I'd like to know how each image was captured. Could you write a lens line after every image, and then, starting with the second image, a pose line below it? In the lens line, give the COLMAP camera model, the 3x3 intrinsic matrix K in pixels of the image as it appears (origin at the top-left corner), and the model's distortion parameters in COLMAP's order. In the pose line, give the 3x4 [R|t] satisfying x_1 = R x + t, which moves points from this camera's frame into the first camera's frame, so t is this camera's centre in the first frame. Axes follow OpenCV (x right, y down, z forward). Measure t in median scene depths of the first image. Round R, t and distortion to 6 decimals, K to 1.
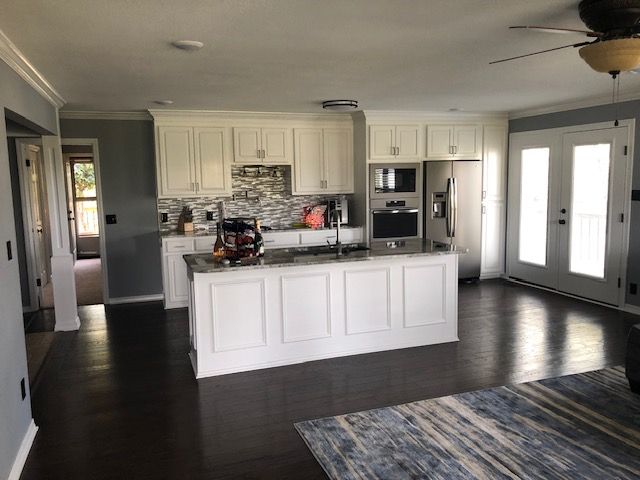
lens RADIAL K [[520.5, 0, 321.1], [0, 520.5, 239.1], [0, 0, 1]] dist [0.041471, -0.012672]
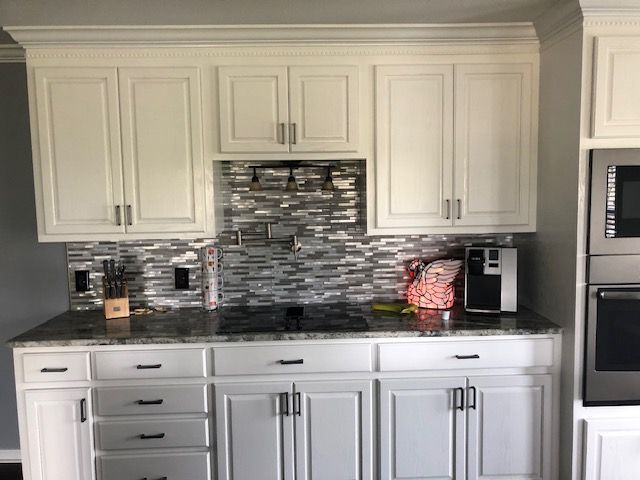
lens RADIAL K [[520.5, 0, 319.1], [0, 520.5, 242.2], [0, 0, 1]] dist [0.041471, -0.012672]
pose [[0.949537, 0.029984, -0.312220, 0.032567], [-0.033261, 0.999433, -0.005172, -0.074883], [0.311888, 0.015296, 0.949996, 0.600994]]
